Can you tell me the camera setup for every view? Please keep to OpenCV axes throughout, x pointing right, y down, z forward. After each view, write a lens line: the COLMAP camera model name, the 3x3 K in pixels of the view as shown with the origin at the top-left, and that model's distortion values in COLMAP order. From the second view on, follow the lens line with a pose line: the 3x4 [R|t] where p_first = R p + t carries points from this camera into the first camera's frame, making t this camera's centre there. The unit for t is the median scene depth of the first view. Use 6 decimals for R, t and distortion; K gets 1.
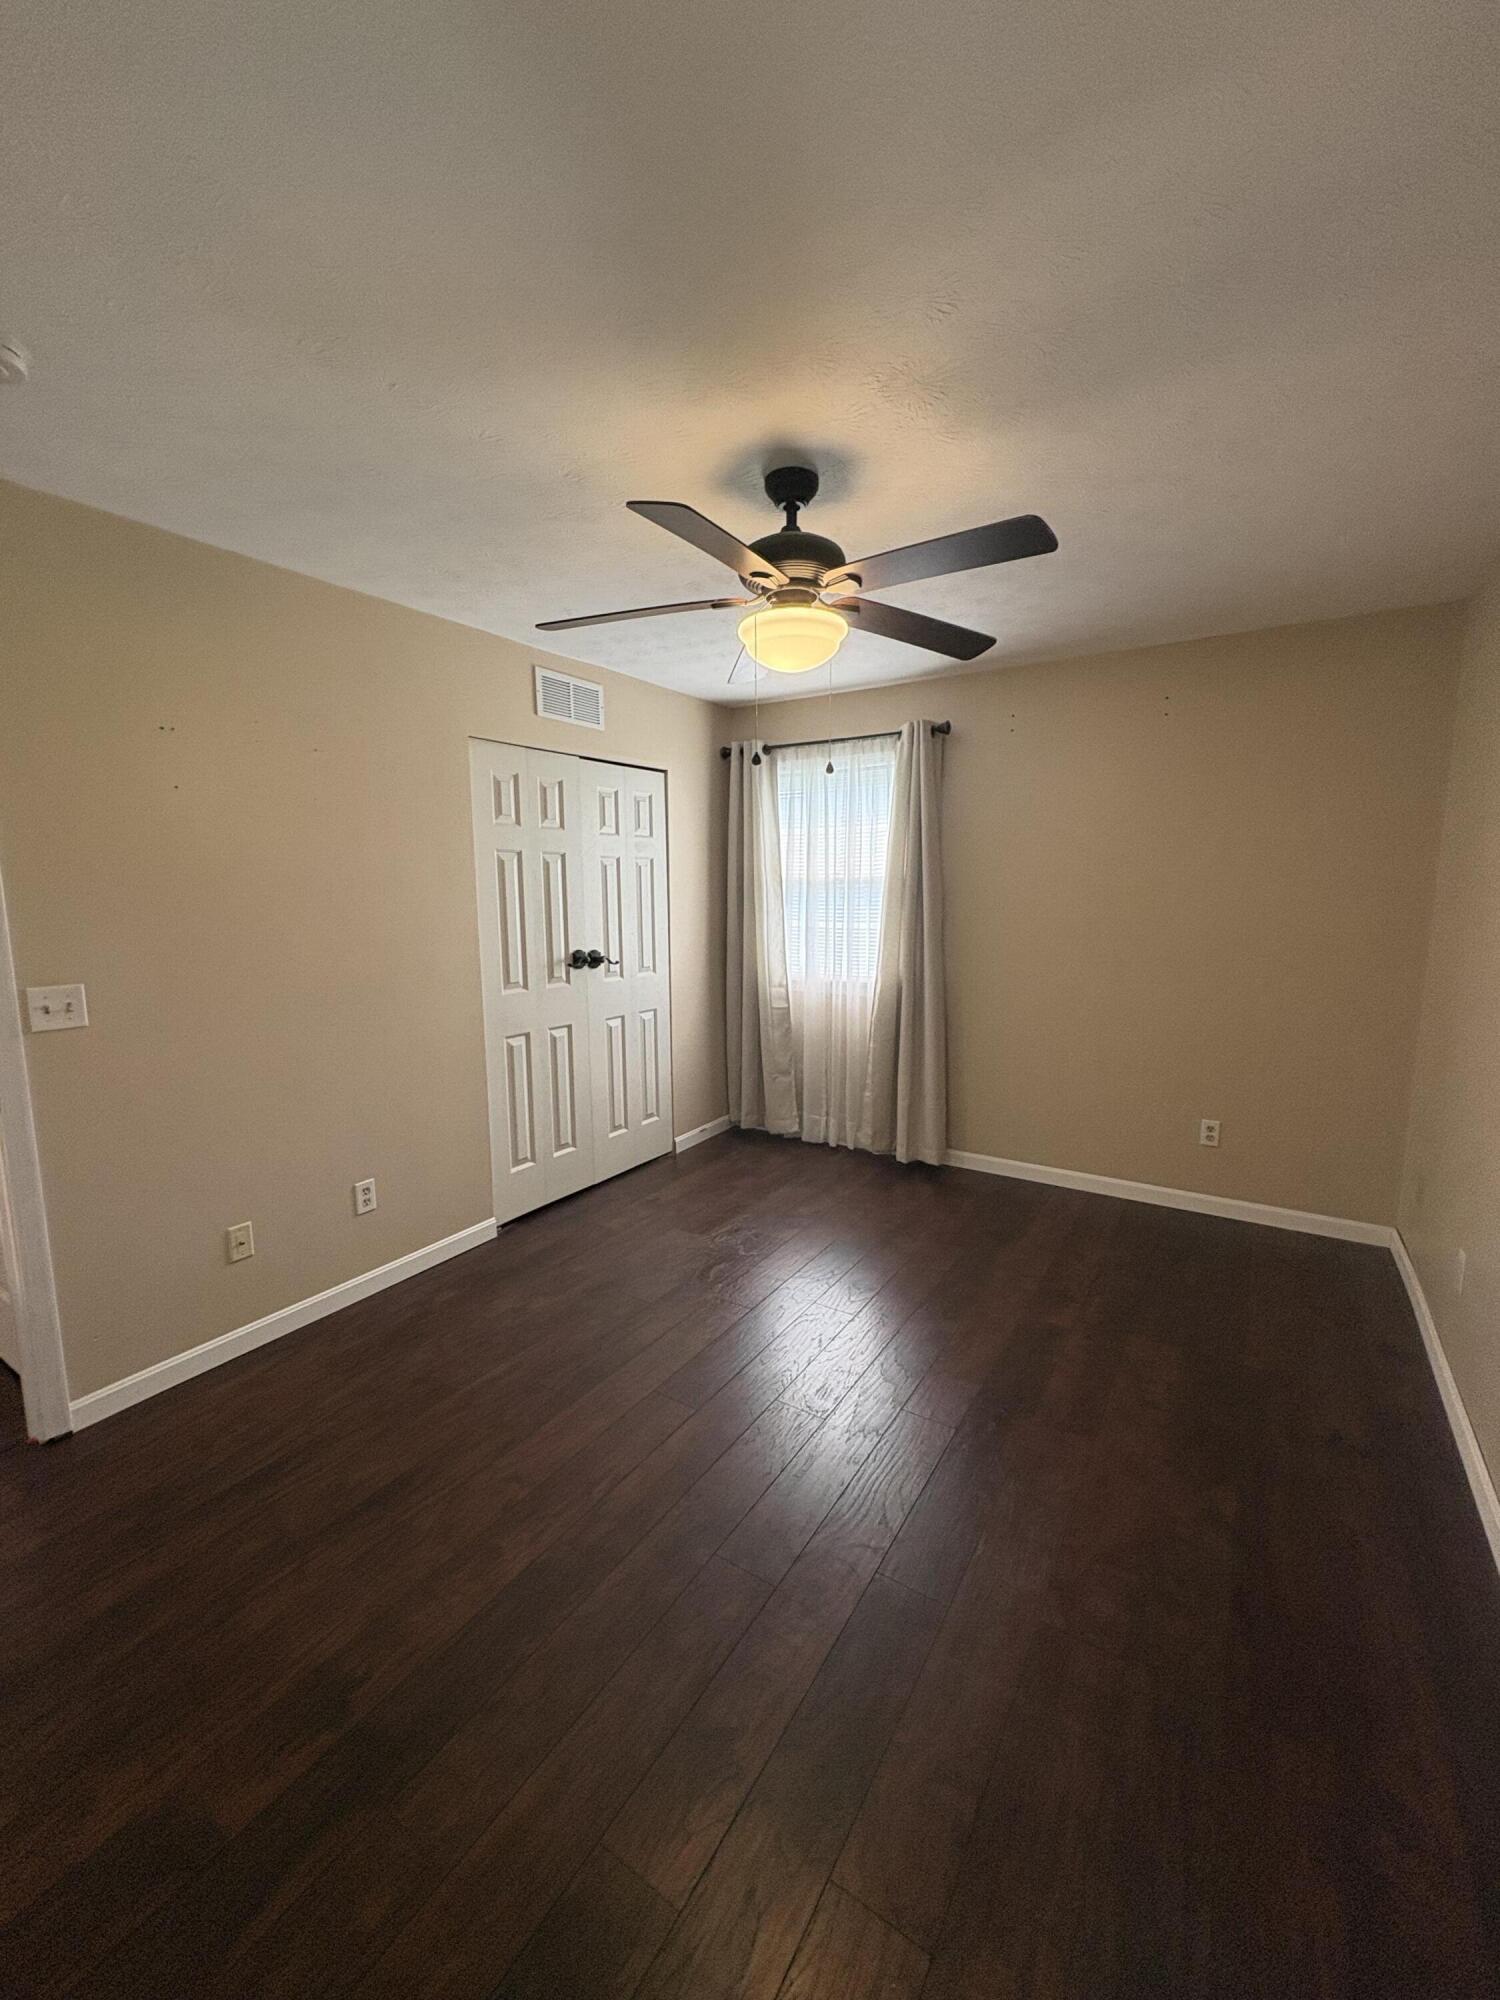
lens RADIAL K [[791.0, 0, 762.9], [0, 791.0, 999.0], [0, 0, 1]] dist [-0.001307, 0.000392]
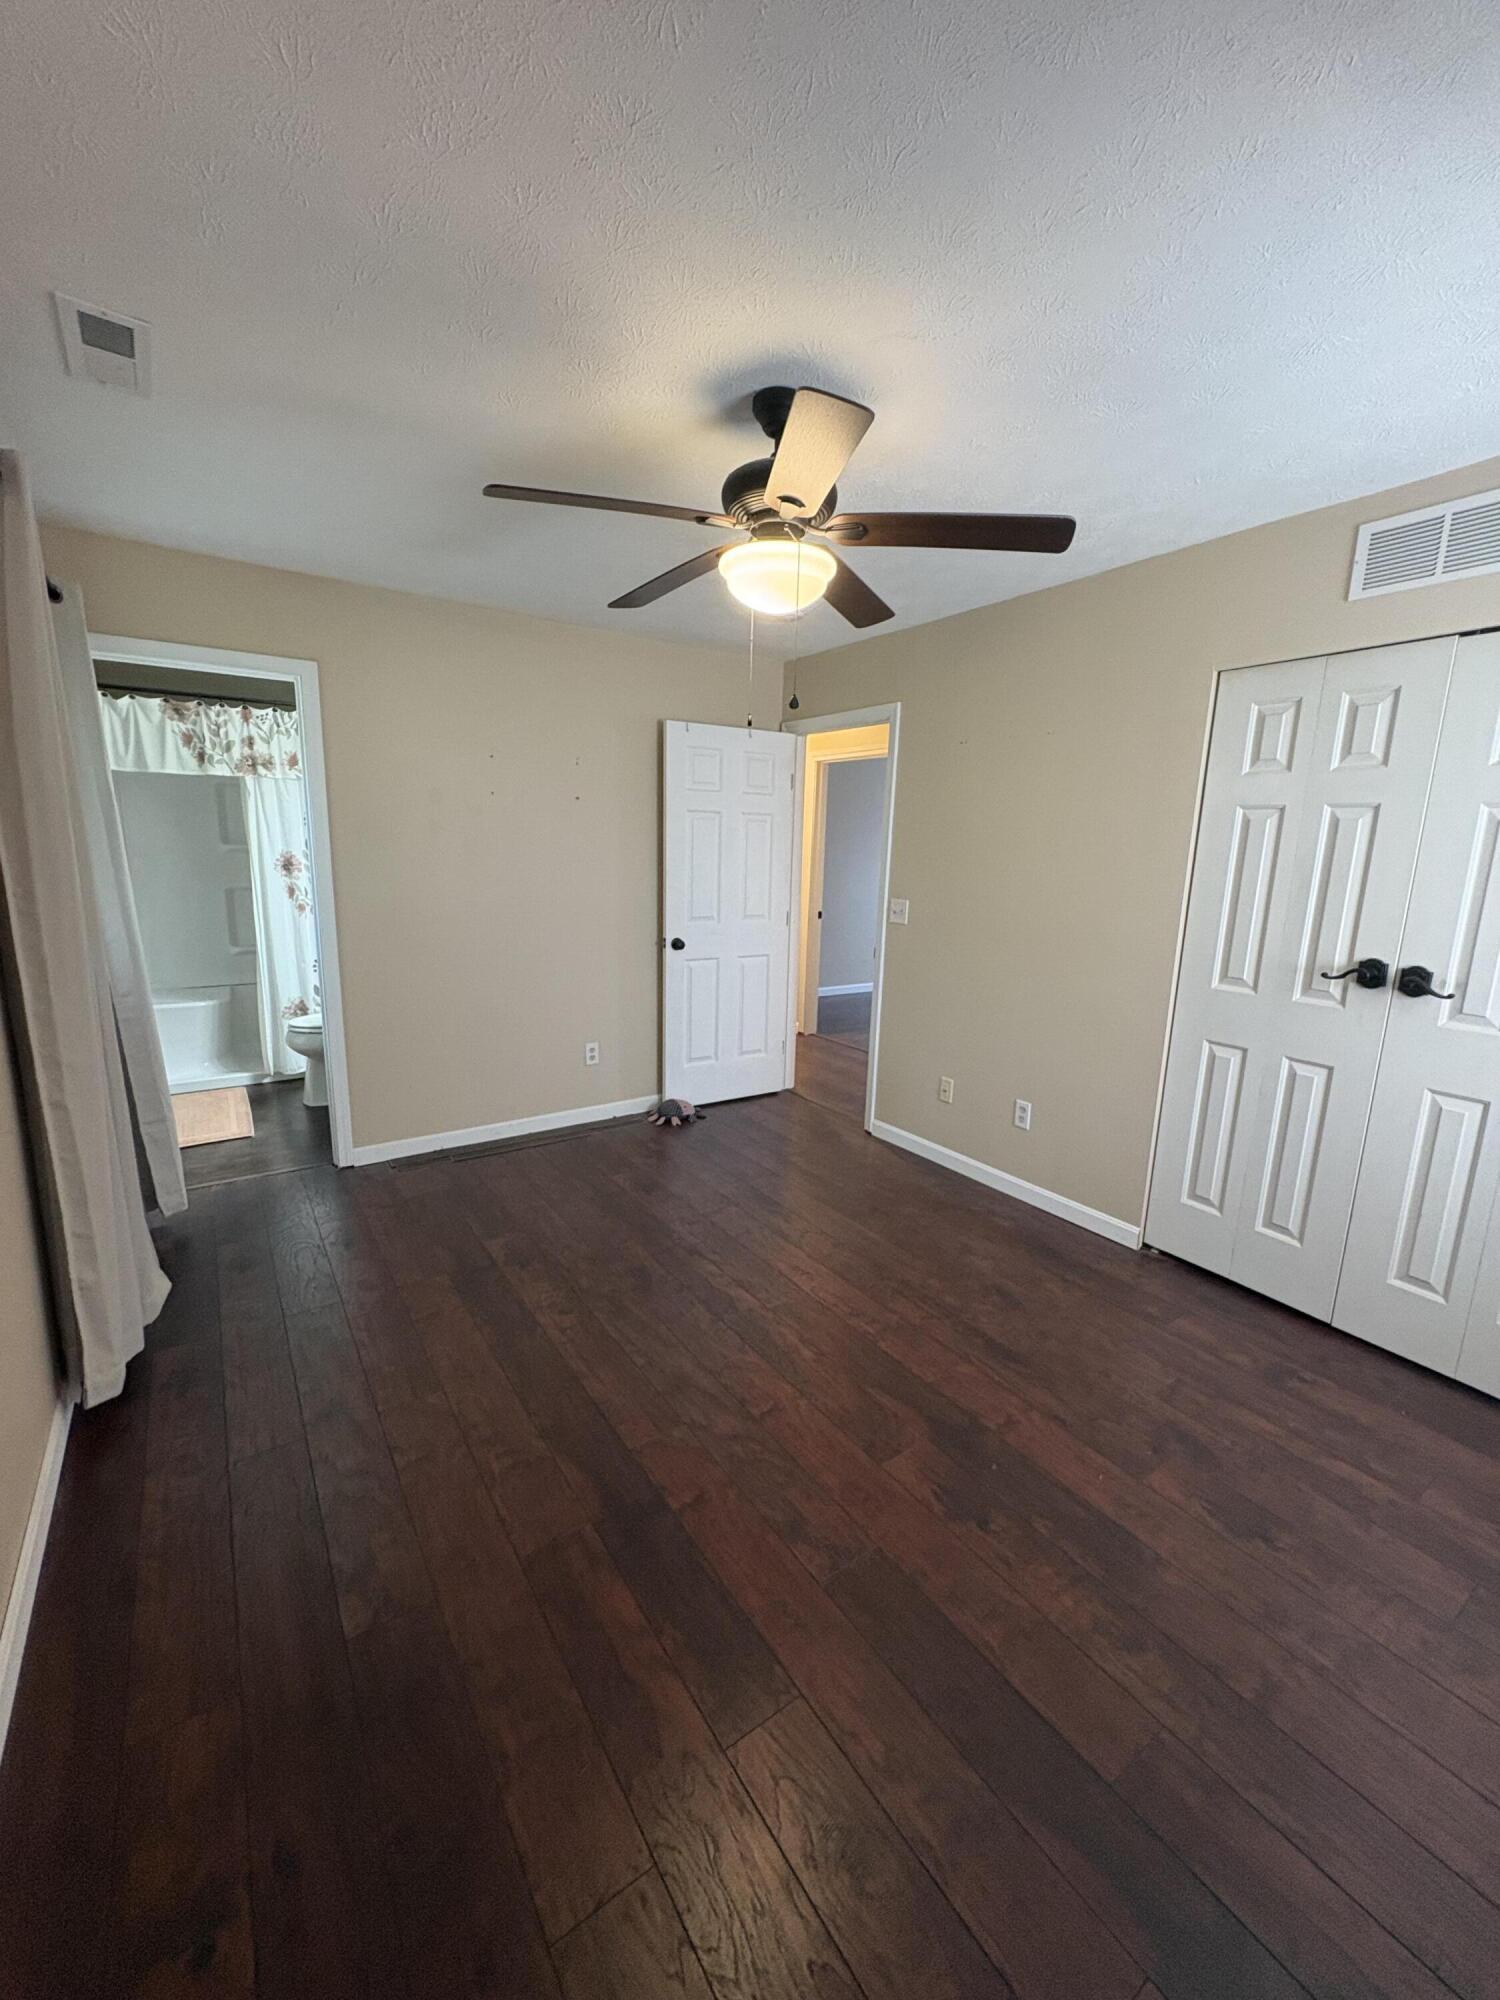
lens RADIAL K [[791.0, 0, 743.5], [0, 791.0, 1007.8], [0, 0, 1]] dist [-0.001307, 0.000392]
pose [[-0.400915, 0.176357, -0.898980, 0.581264], [-0.153975, 0.954365, 0.255889, -0.116888], [0.903083, 0.241010, -0.355465, 0.837171]]
